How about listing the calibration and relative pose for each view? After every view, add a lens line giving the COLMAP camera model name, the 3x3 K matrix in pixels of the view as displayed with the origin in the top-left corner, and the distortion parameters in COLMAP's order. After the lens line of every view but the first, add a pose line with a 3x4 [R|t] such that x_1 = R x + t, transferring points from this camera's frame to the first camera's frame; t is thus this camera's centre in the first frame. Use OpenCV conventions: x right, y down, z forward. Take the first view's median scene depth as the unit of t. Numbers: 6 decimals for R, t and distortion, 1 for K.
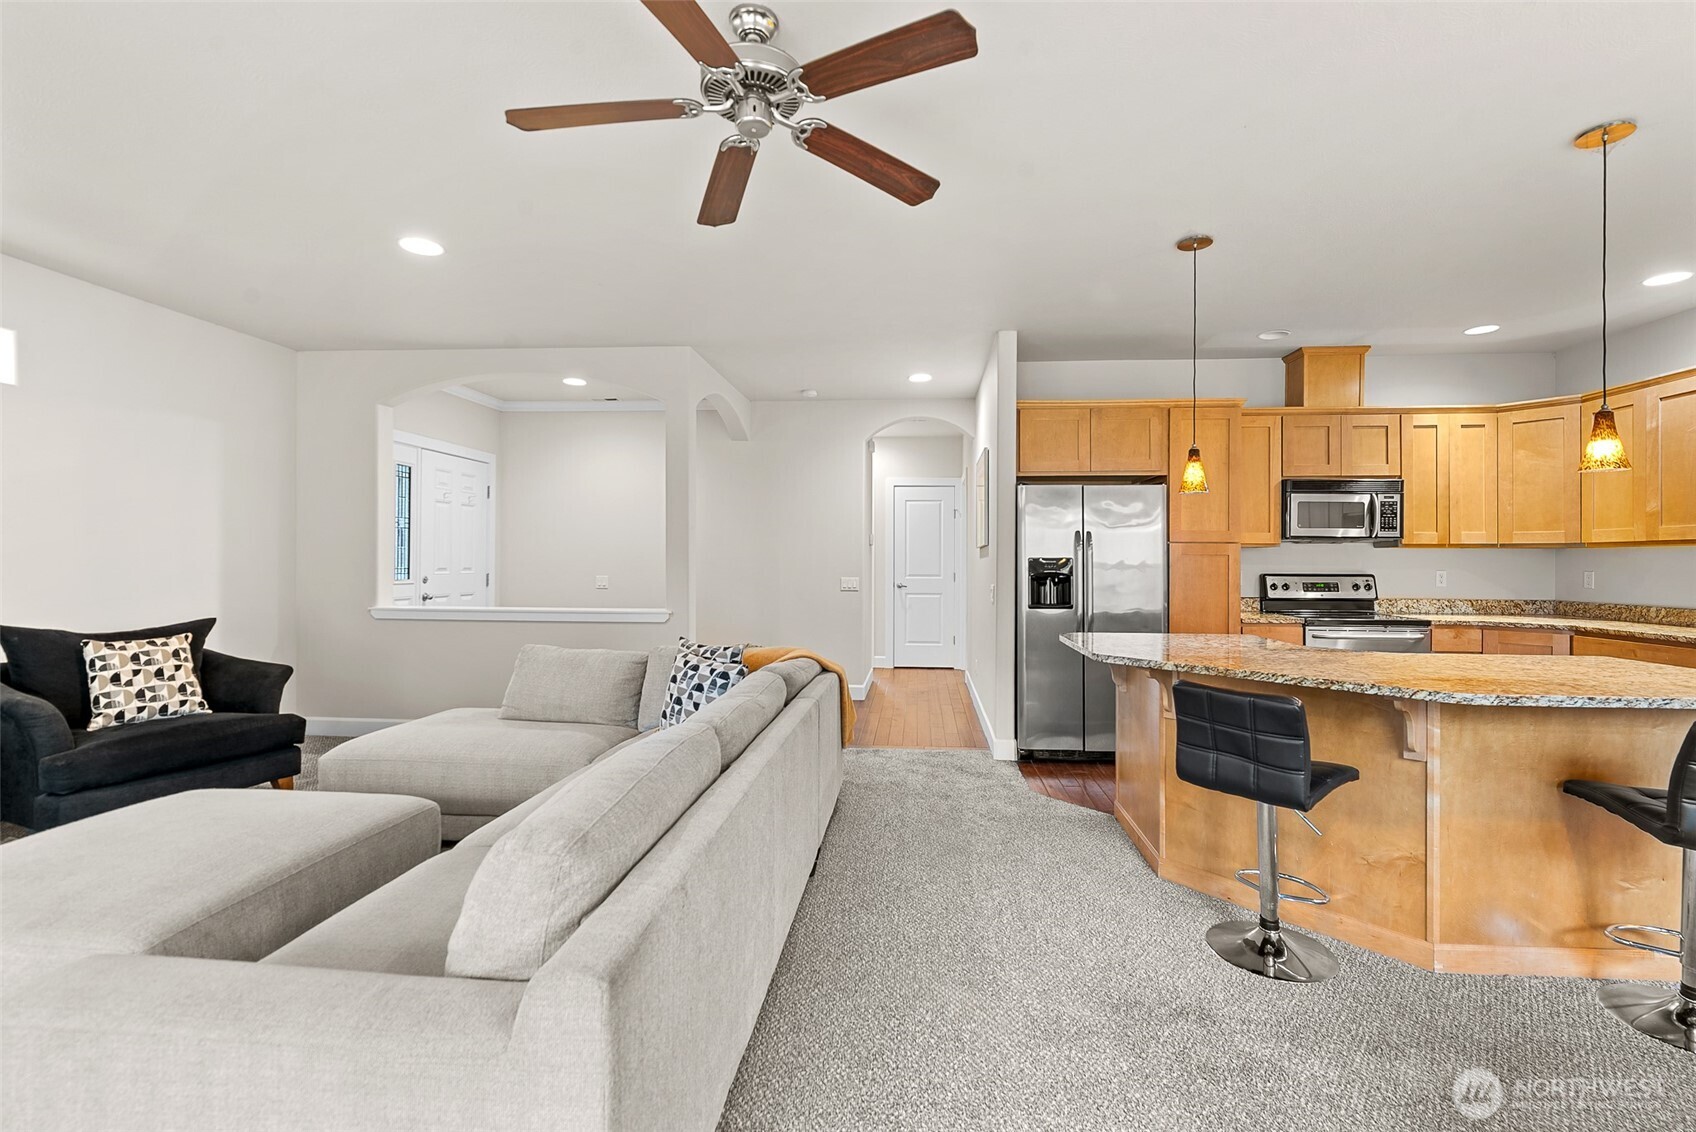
lens RADIAL K [[746.9, 0, 865.7], [0, 746.9, 557.1], [0, 0, 1]] dist [0.000730, -0.000526]
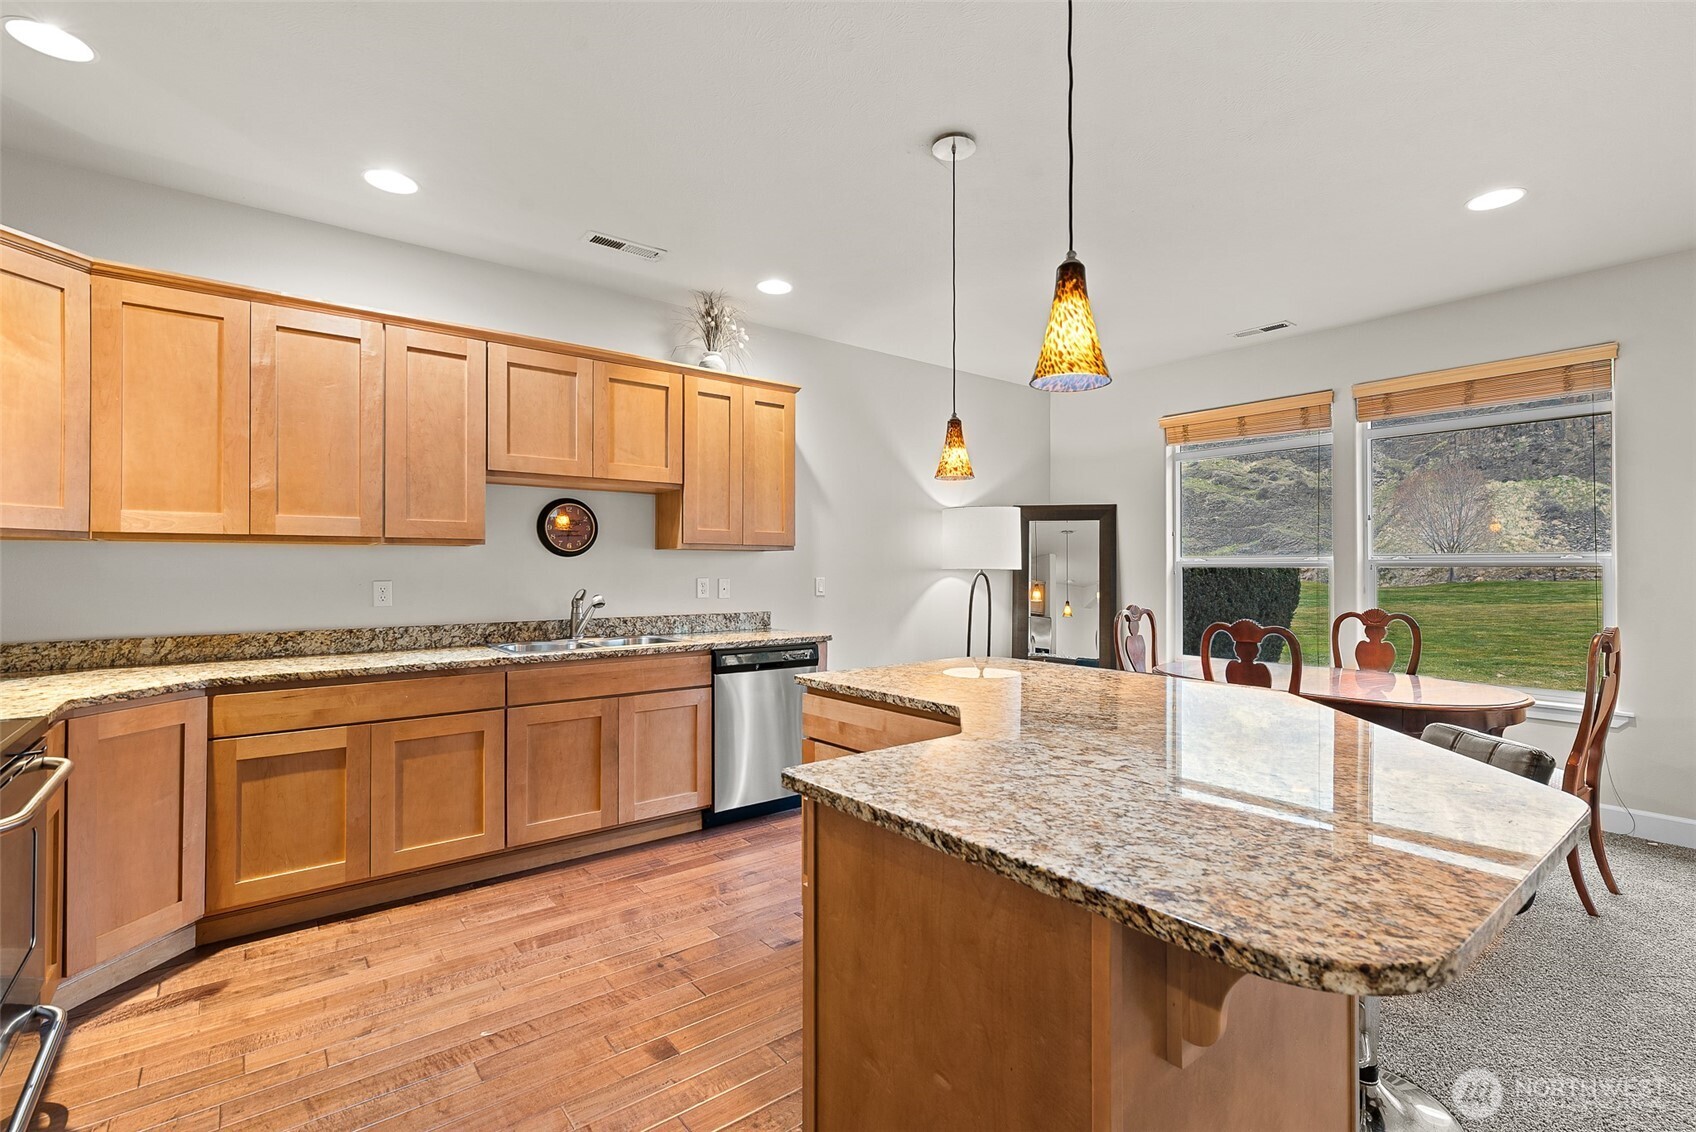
lens RADIAL K [[762.8, 0, 872.3], [0, 762.8, 560.2], [0, 0, 1]] dist [0.002706, -0.000088]
pose [[-0.686089, 0.003479, 0.727509, 0.183385], [-0.006203, 0.999924, -0.010632, 0.004506], [-0.727491, -0.011807, -0.686015, 1.059141]]
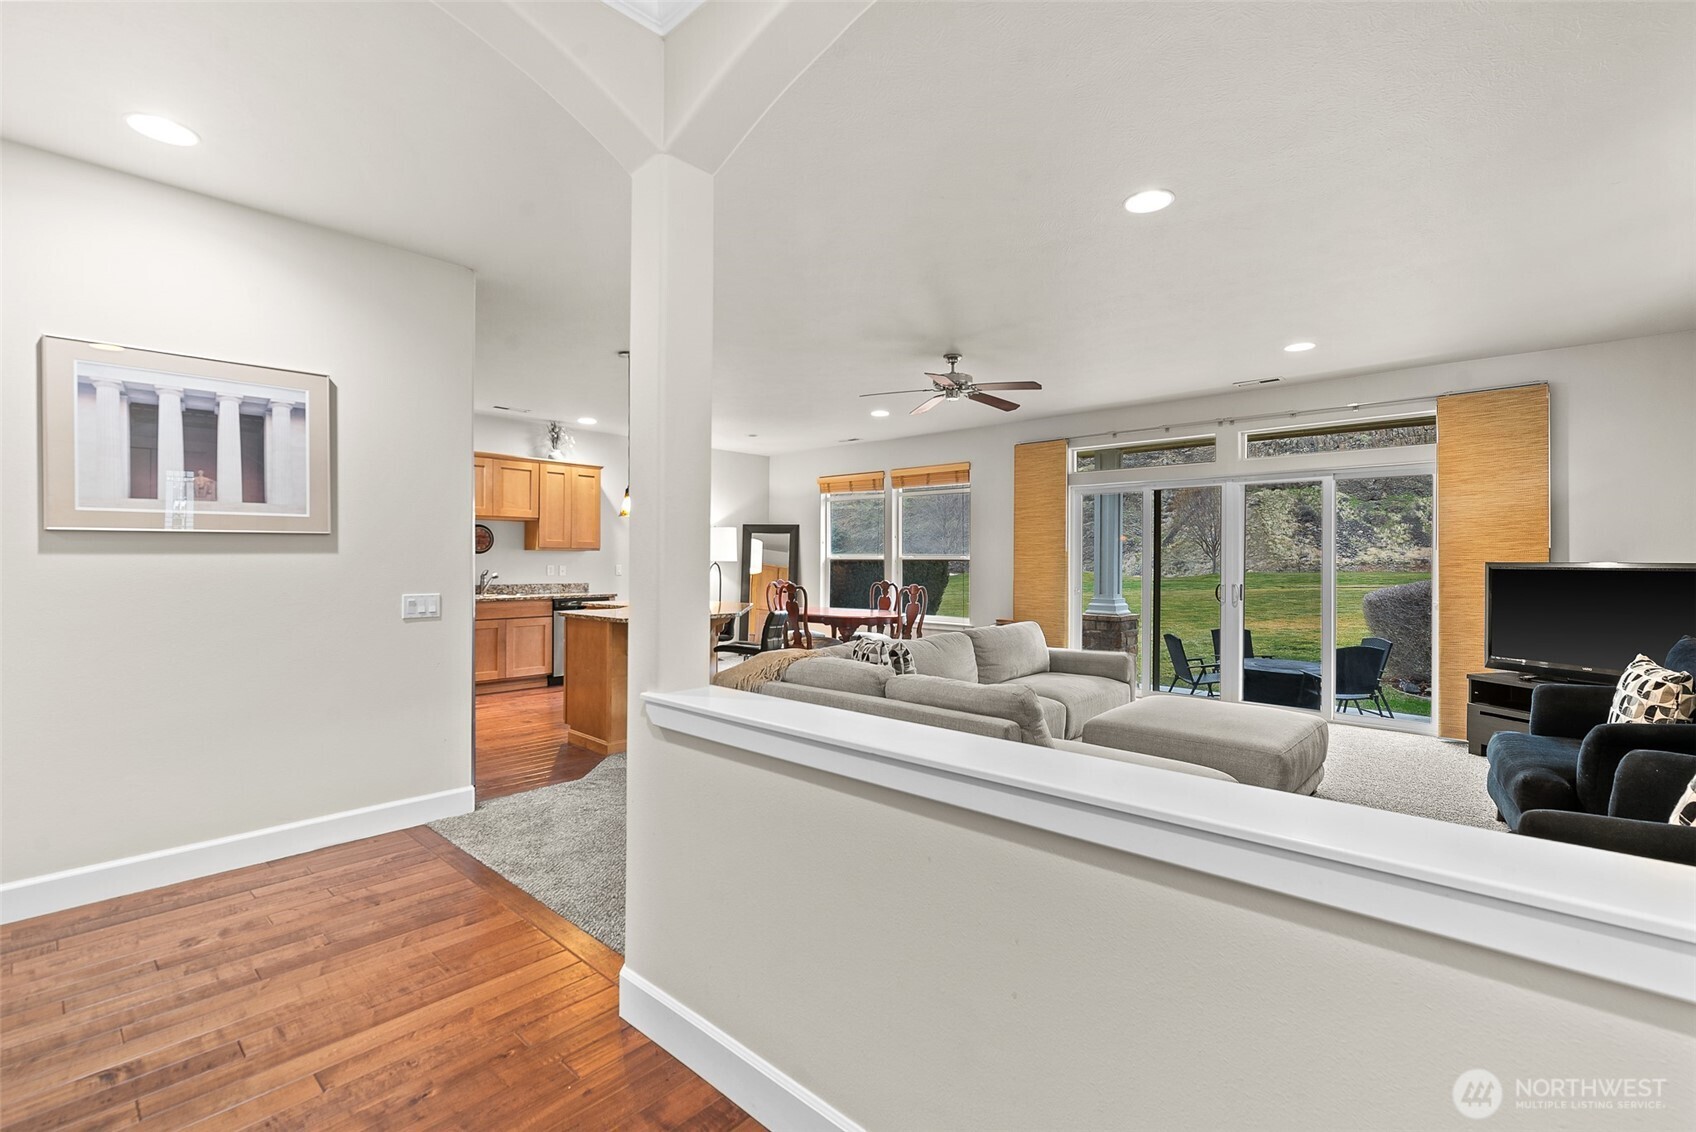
lens RADIAL K [[741.5, 0, 850.9], [0, 741.5, 557.1], [0, 0, 1]] dist [0.002108, 0.000710]
pose [[-0.781314, -0.004610, 0.624121, -0.703607], [-0.010587, 0.999927, -0.005867, 0.001438], [-0.624049, -0.011191, -0.781305, 1.526532]]
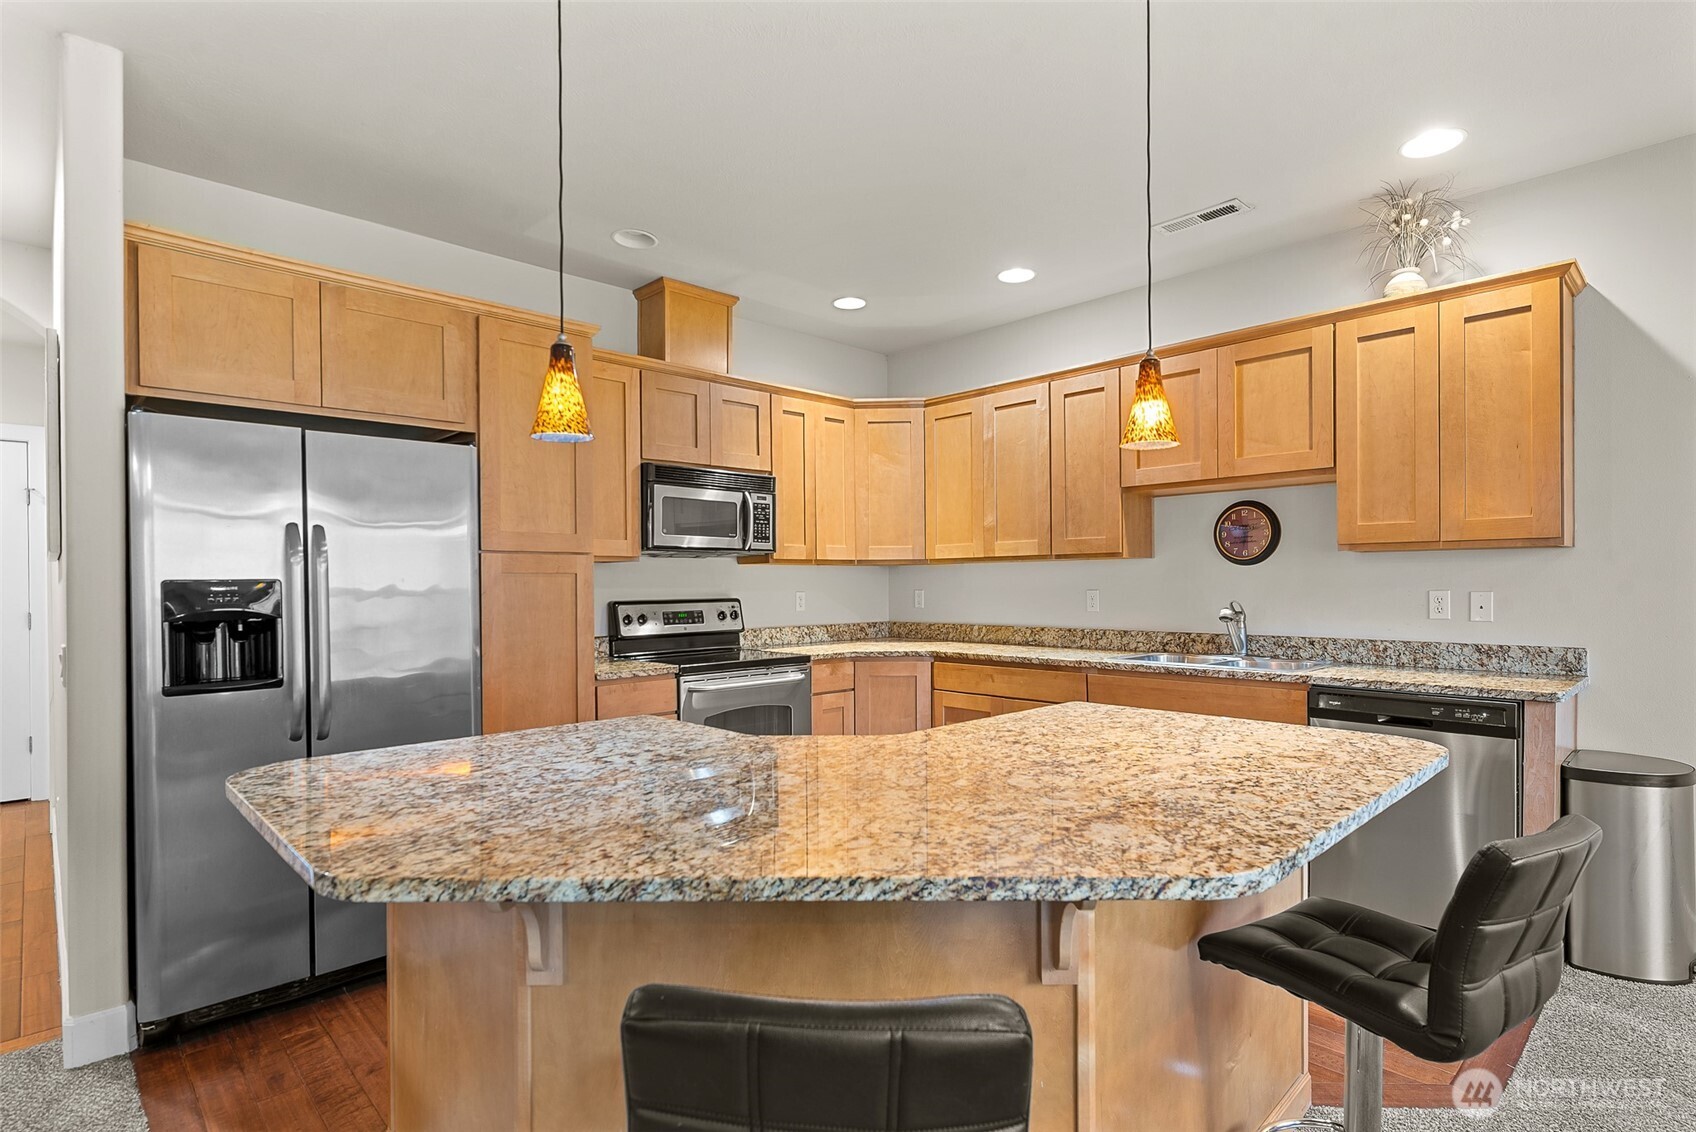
lens RADIAL K [[848.0, 0, 850.8], [0, 848.0, 585.7], [0, 0, 1]] dist [0.005743, 0.000024]
pose [[0.669443, -0.012611, 0.742757, 0.128820], [0.007472, 0.999920, 0.010243, 0.002203], [-0.742826, -0.001307, 0.669483, 0.402450]]
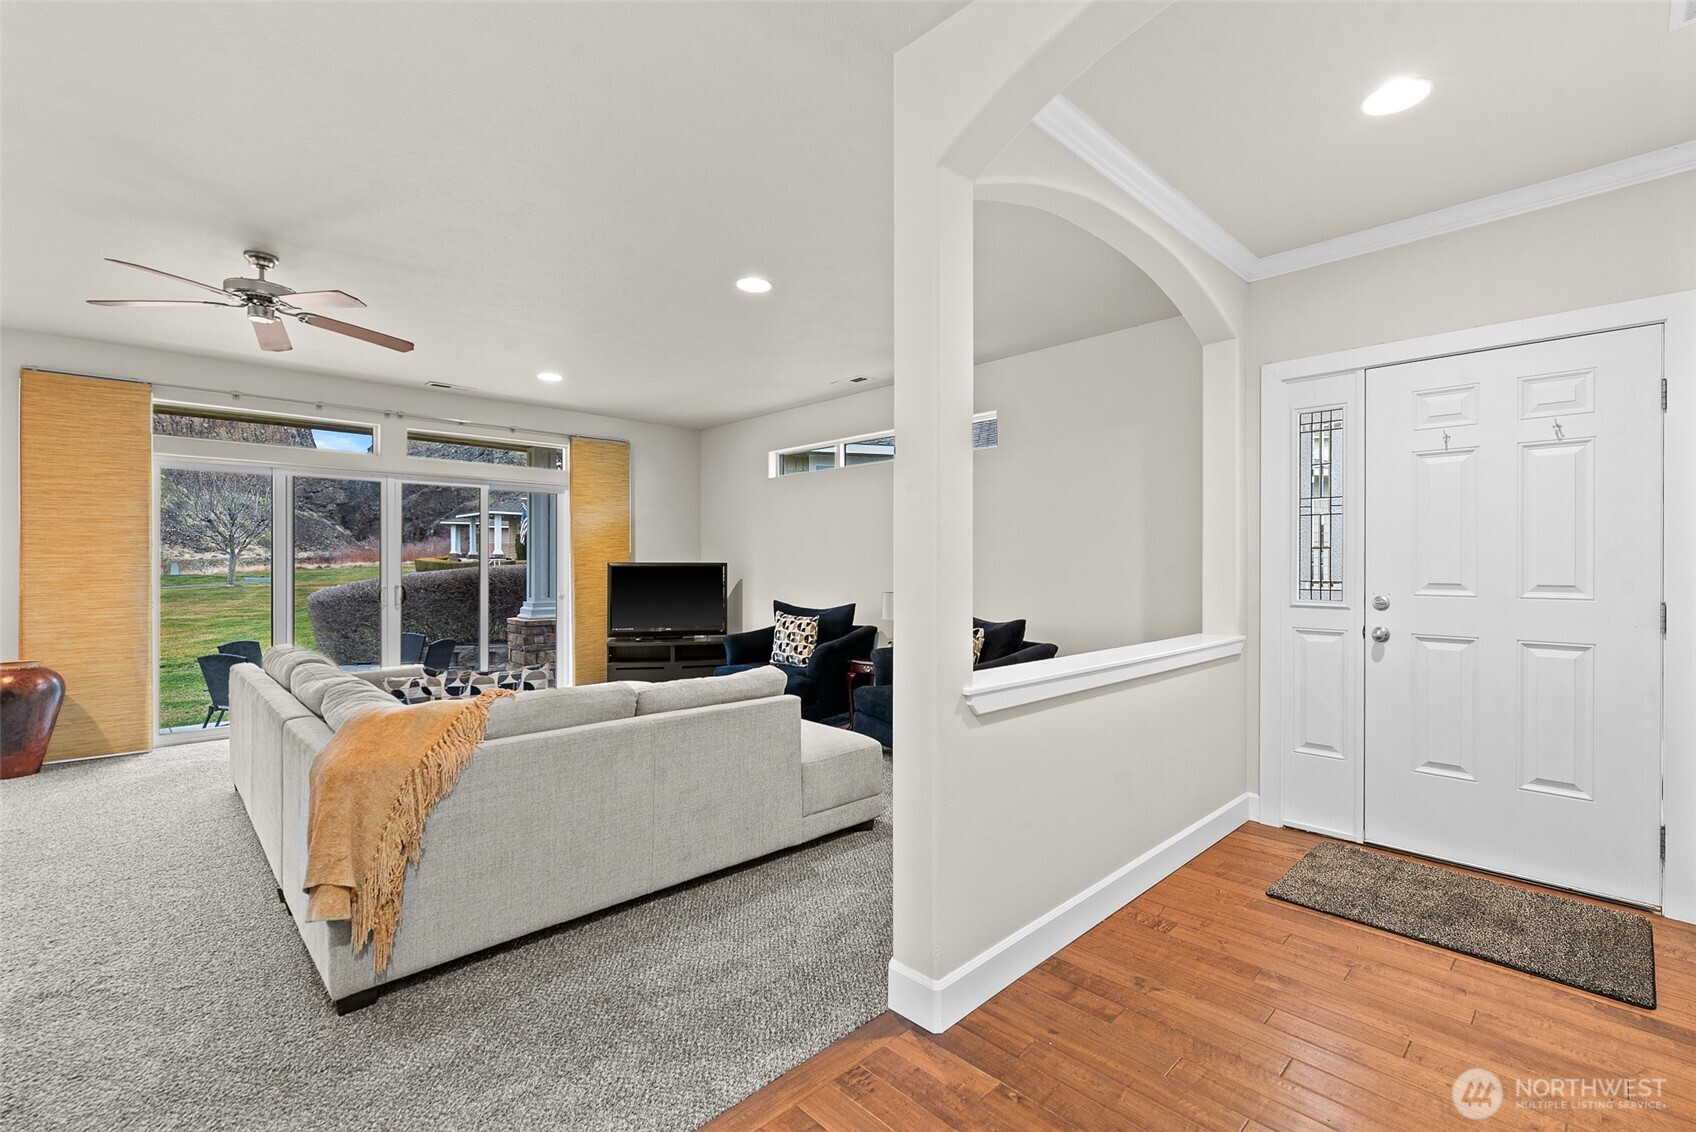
lens RADIAL K [[751.6, 0, 867.6], [0, 751.6, 564.1], [0, 0, 1]] dist [0.000372, 0.000180]
pose [[-0.663137, -0.004813, -0.748483, 0.100988], [0.000300, 0.999978, -0.006696, 0.006981], [0.748498, -0.004665, -0.663120, 1.519583]]
